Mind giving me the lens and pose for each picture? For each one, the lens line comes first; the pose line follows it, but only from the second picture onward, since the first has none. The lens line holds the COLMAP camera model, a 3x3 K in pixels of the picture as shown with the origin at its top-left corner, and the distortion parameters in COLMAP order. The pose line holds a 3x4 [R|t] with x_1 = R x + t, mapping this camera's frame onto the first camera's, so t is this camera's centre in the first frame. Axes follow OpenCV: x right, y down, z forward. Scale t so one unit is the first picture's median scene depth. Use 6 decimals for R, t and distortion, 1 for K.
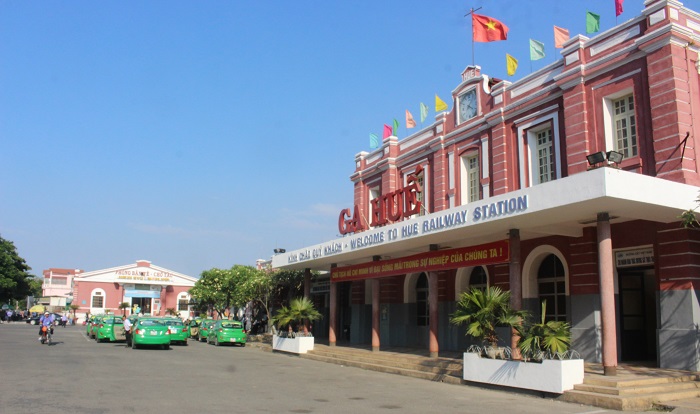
lens RADIAL K [[574.6, 0, 350.3], [0, 574.6, 221.1], [0, 0, 1]] dist [-0.097151, 0.059546]
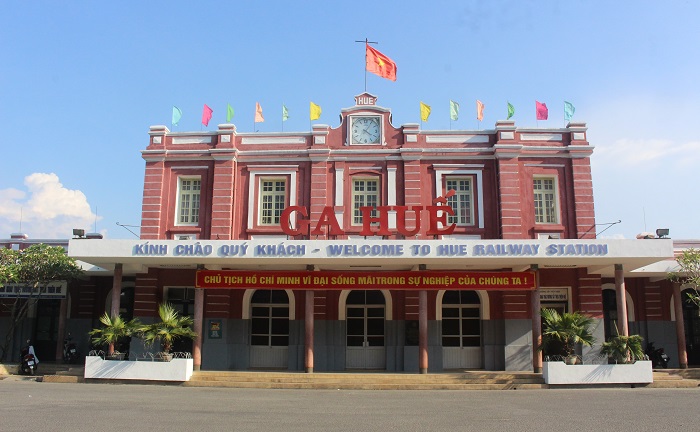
lens RADIAL K [[612.8, 0, 351.3], [0, 612.8, 221.2], [0, 0, 1]] dist [-0.127272, 0.005941]
pose [[0.495214, 0.182896, 0.849301, -0.801670], [-0.148192, 0.981045, -0.124859, 0.111678], [-0.856039, -0.064028, 0.512931, 0.508347]]
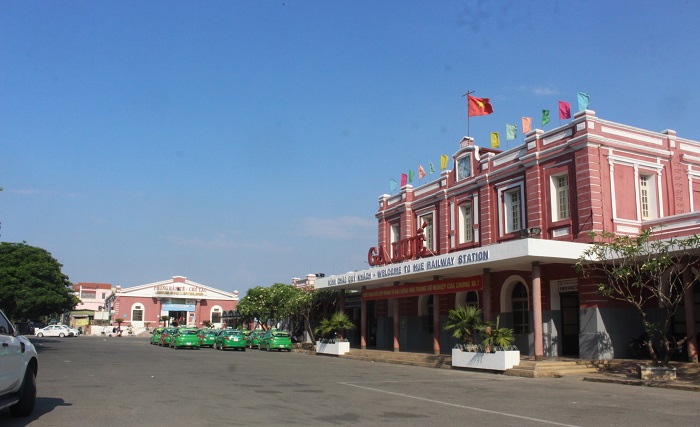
lens RADIAL K [[603.6, 0, 350.4], [0, 603.6, 220.4], [0, 0, 1]] dist [-0.071178, -0.005805]
pose [[0.999399, -0.010426, -0.033045, -0.015843], [0.010031, 0.999876, -0.012099, -0.073658], [0.033167, 0.011760, 0.999381, -0.467033]]
